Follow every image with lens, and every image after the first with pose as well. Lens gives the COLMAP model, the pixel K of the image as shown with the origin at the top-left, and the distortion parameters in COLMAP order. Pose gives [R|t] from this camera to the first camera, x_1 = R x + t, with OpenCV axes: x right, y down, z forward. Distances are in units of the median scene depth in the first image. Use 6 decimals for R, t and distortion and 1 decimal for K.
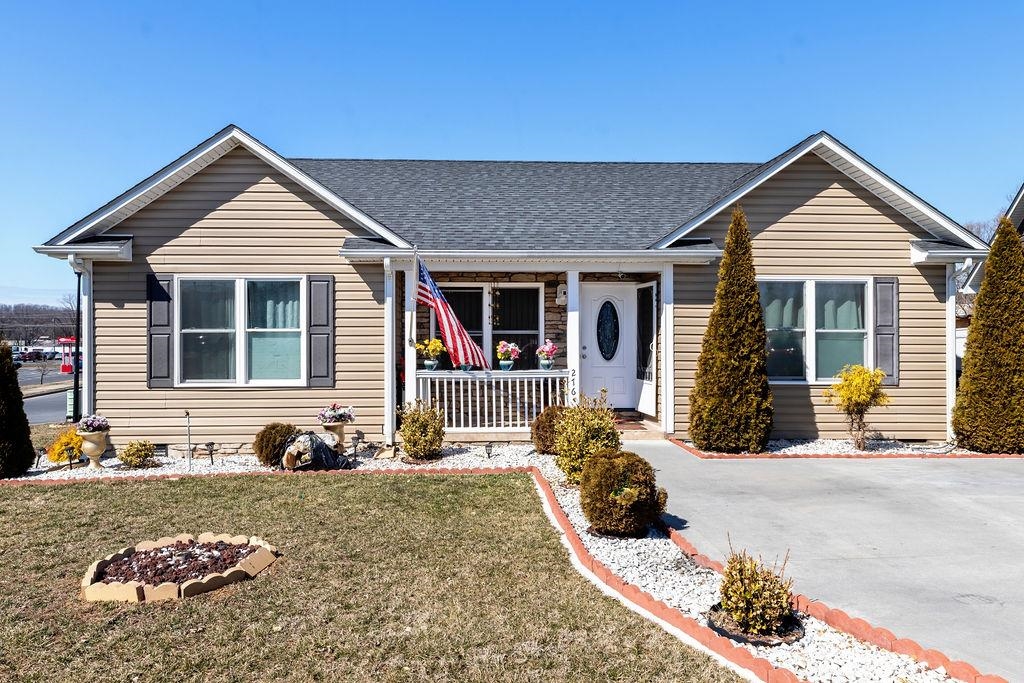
lens RADIAL K [[597.4, 0, 514.6], [0, 597.4, 356.0], [0, 0, 1]] dist [0.005463, 0.000464]
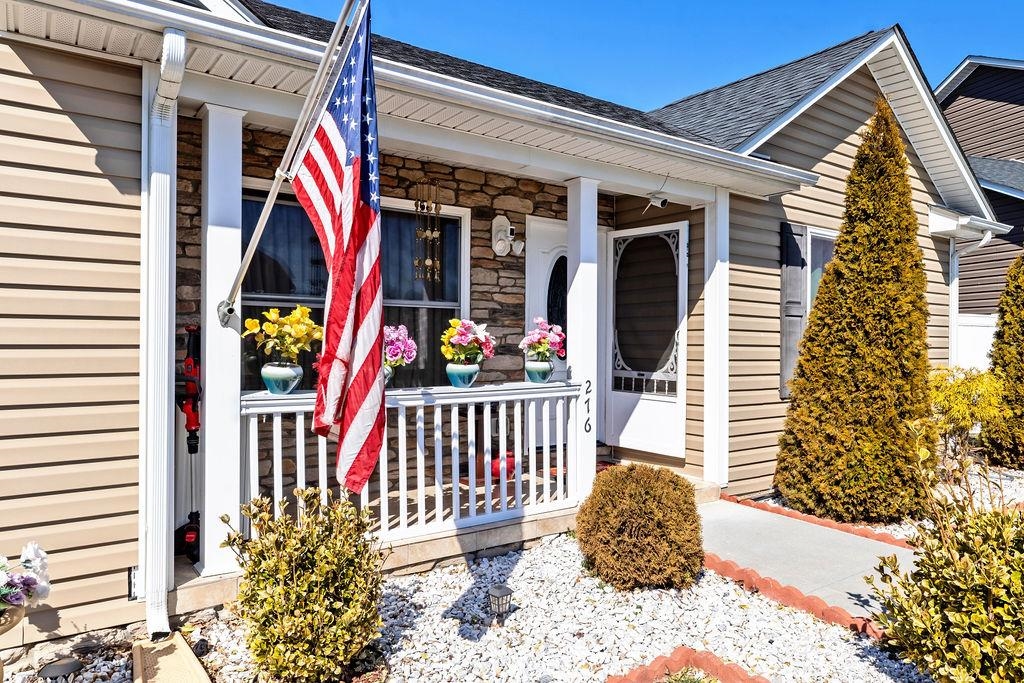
lens RADIAL K [[586.7, 0, 509.0], [0, 586.7, 338.7], [0, 0, 1]] dist [0.001386, 0.000027]
pose [[0.861075, 0.010840, 0.508362, -0.207127], [-0.019063, 0.999758, 0.010971, -0.016137], [-0.508120, -0.019138, 0.861074, 0.625608]]
